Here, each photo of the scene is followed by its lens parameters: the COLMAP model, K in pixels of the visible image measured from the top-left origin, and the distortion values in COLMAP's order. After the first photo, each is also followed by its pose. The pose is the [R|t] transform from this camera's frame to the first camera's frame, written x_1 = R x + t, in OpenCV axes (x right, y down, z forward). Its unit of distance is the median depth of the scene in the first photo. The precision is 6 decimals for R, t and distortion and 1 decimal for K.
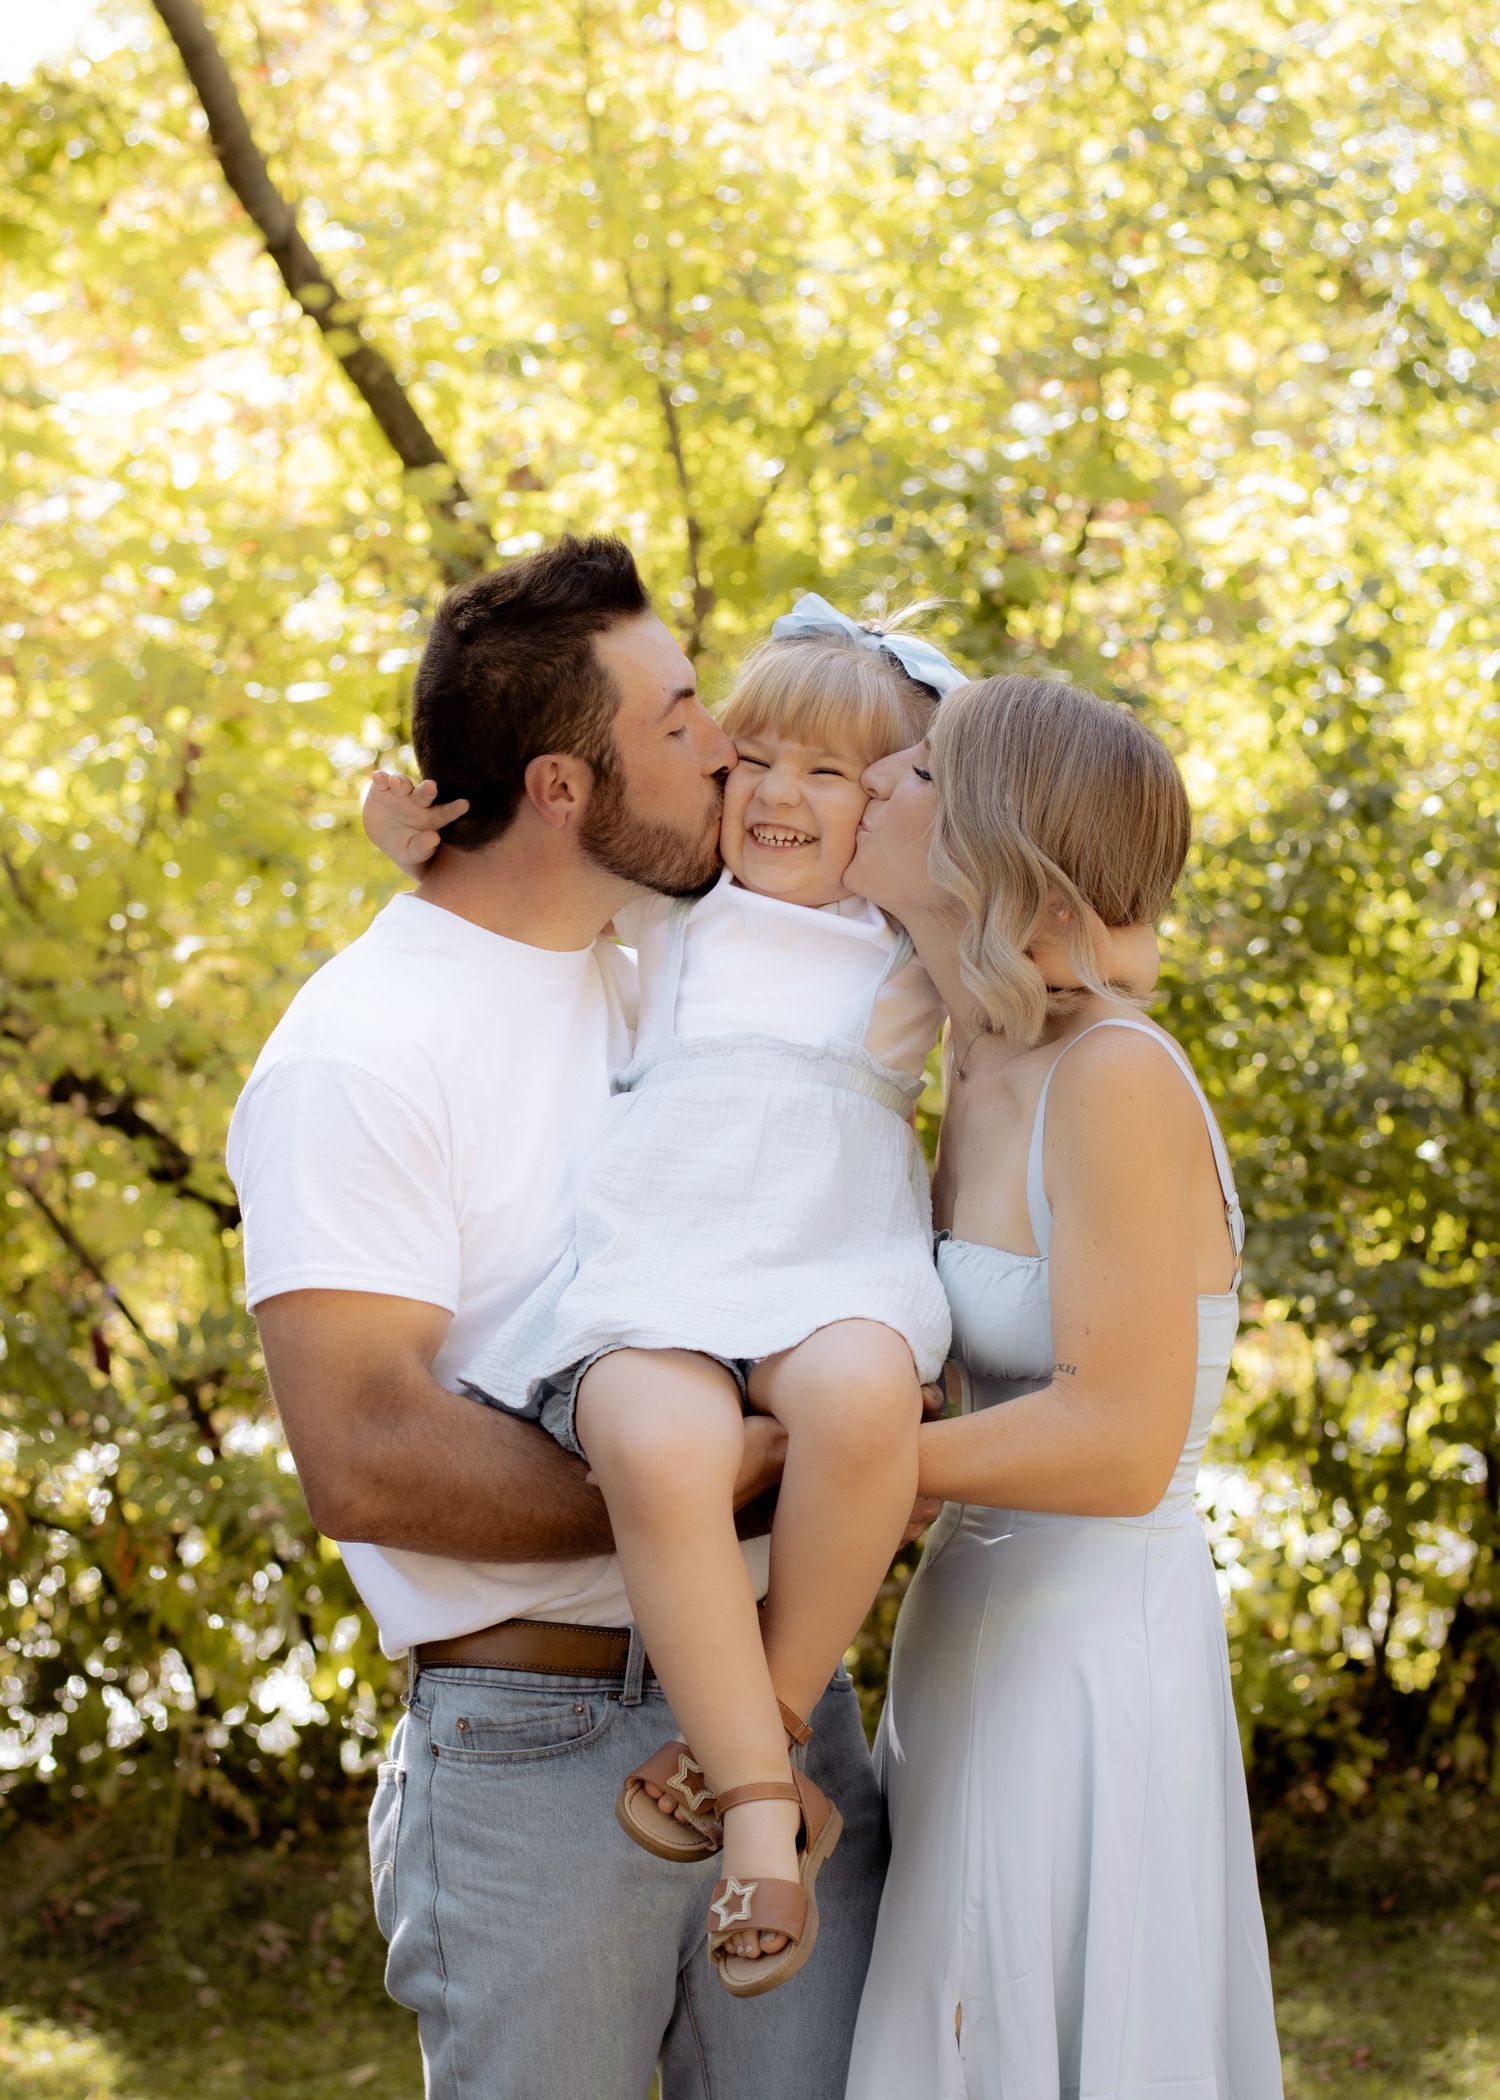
lens RADIAL K [[5022.4, 0, 753.3], [0, 5022.4, 1048.5], [0, 0, 1]] dist [-0.152288, 0.000000]
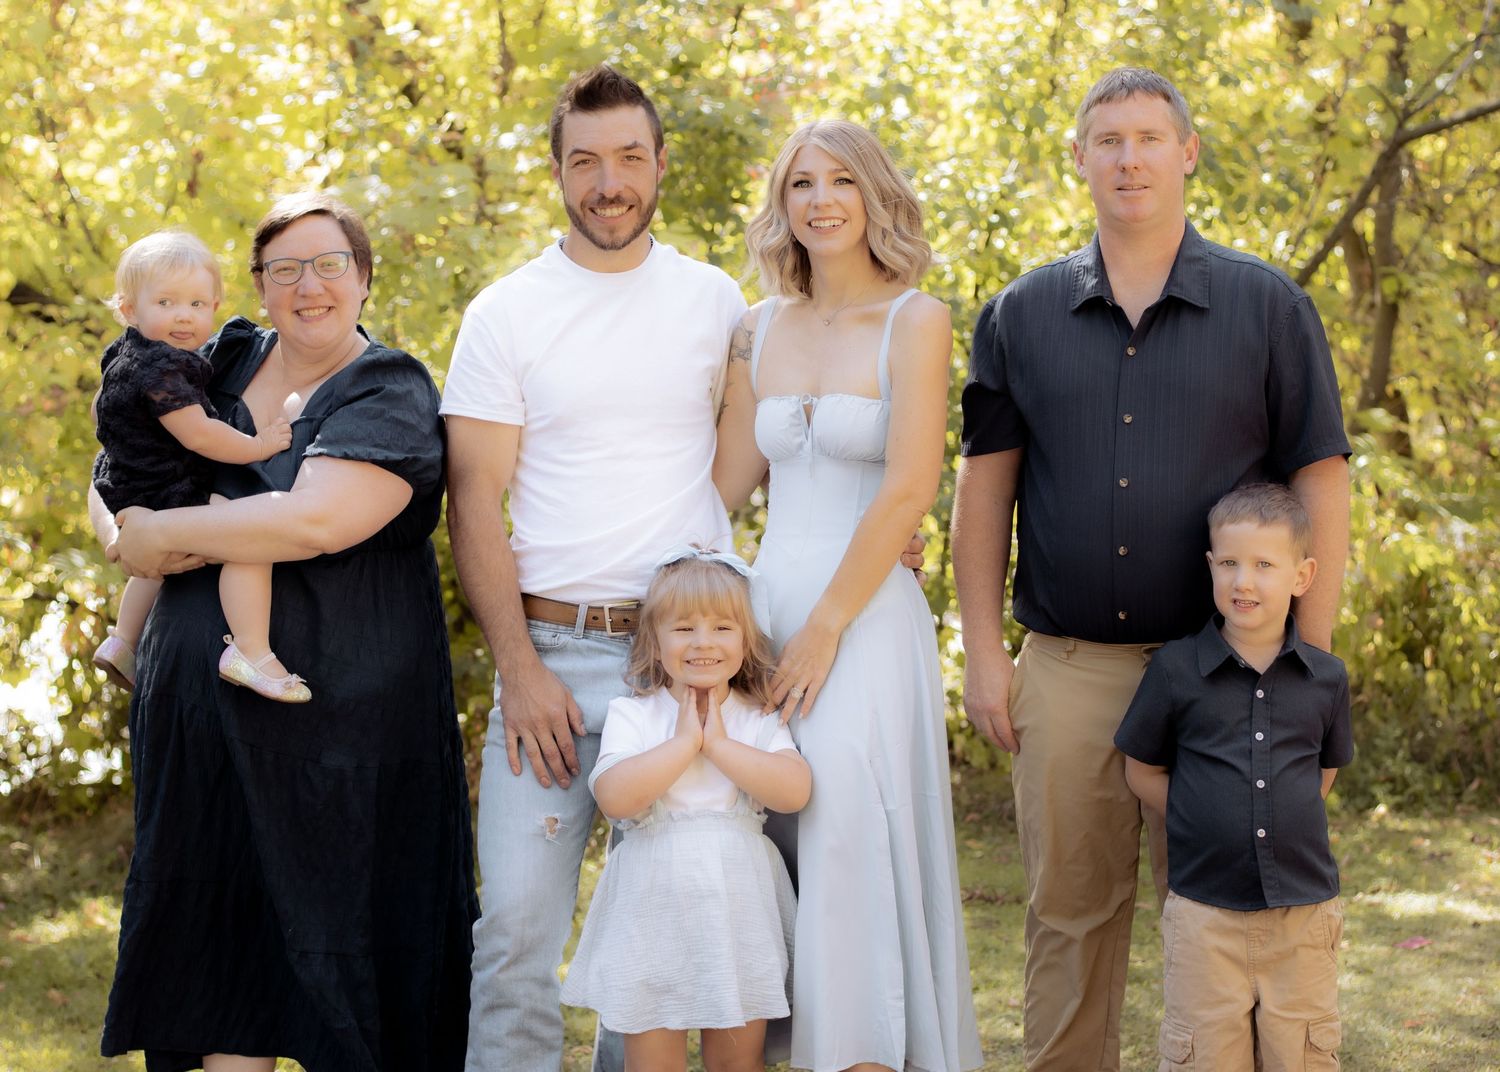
lens RADIAL K [[3587.4, 0, 747.7], [0, 3587.4, 537.5], [0, 0, 1]] dist [-0.152288, 0.000000]
pose [[0.999150, -0.012908, 0.039150, 0.020028], [0.010793, 0.998496, 0.053748, 0.003999], [-0.039784, -0.053280, 0.997787, -0.173090]]
